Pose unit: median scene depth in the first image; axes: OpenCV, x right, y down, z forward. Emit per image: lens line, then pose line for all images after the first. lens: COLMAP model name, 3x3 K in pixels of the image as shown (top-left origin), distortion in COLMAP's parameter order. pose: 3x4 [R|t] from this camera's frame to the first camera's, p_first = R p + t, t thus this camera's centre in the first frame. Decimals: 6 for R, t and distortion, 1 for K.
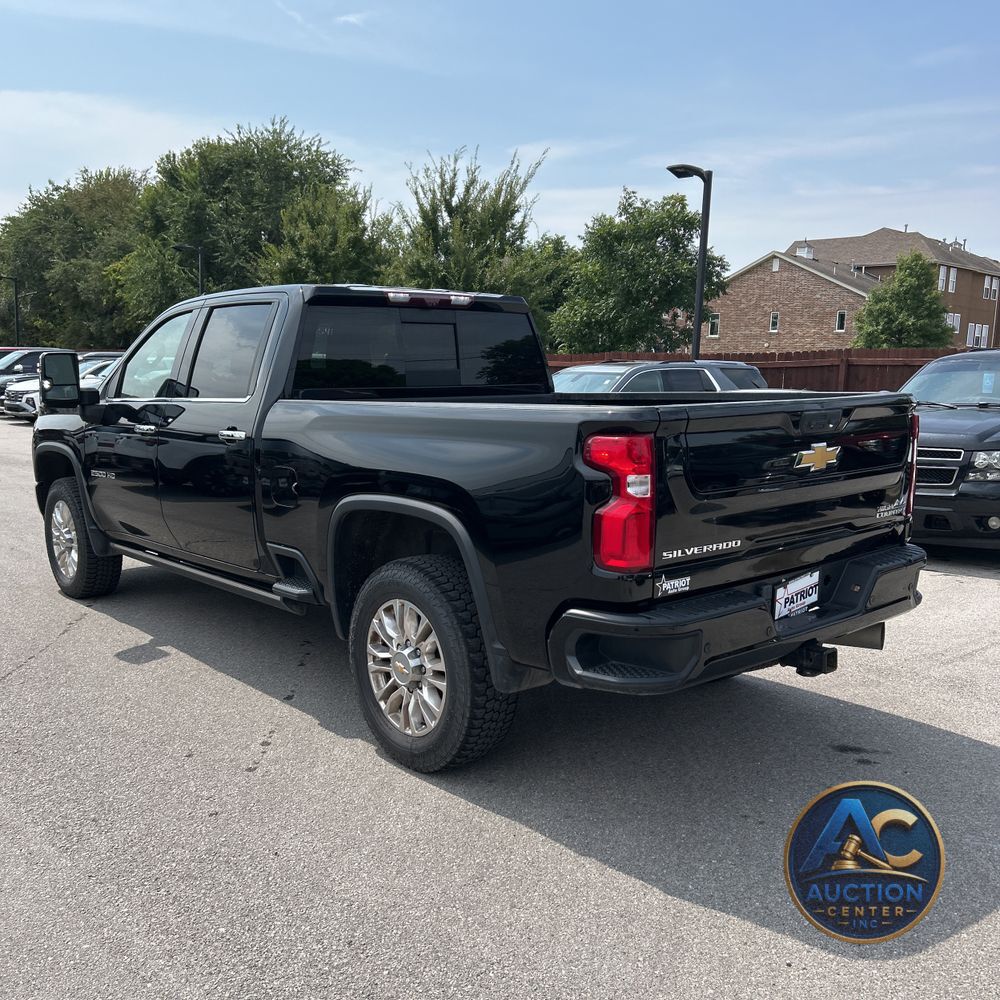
lens RADIAL K [[1007.5, 0, 500.0], [0, 1007.5, 500.0], [0, 0, 1]] dist [-0.008761, 0.001058]
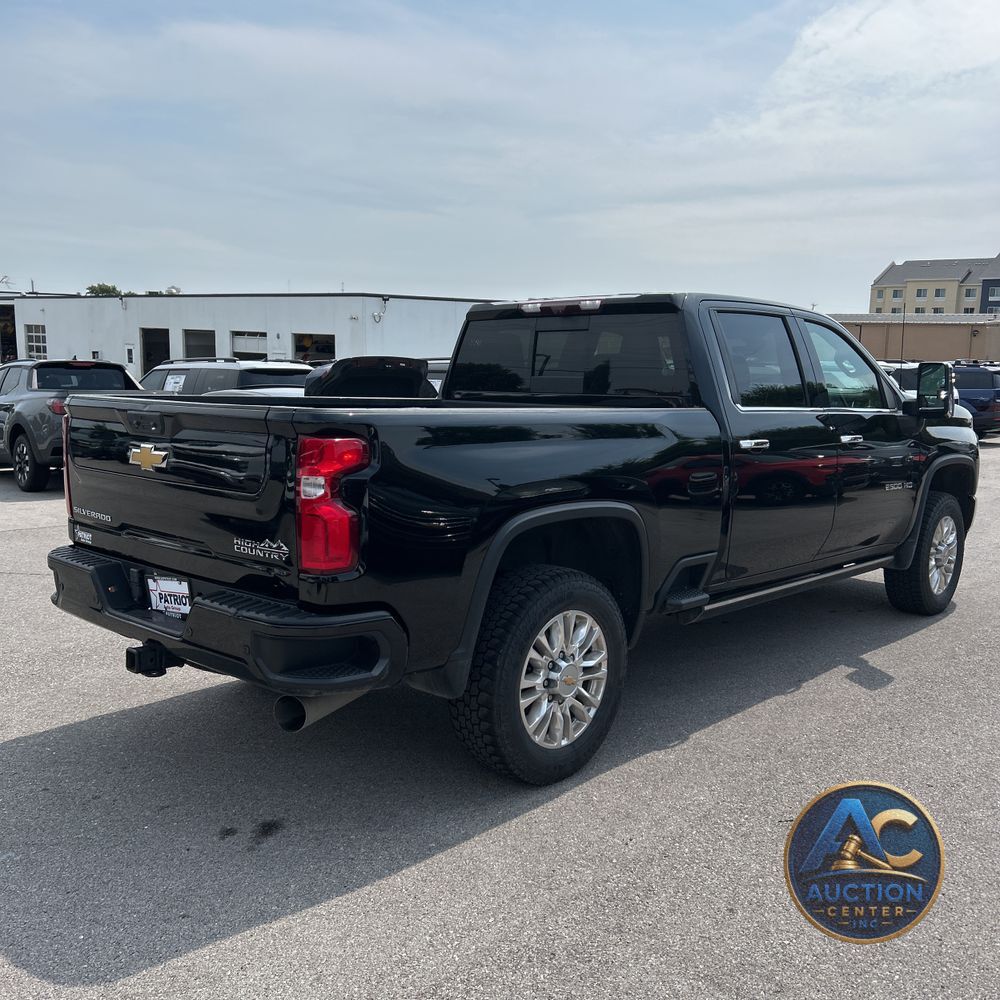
lens RADIAL K [[1003.3, 0, 497.0], [0, 1003.3, 495.7], [0, 0, 1]] dist [0.091668, -0.188787]
pose [[0.114767, 0.131761, -0.984615, 1.290658], [-0.151308, 0.981918, 0.113764, -0.165311], [0.981802, 0.135924, 0.132628, 1.153446]]
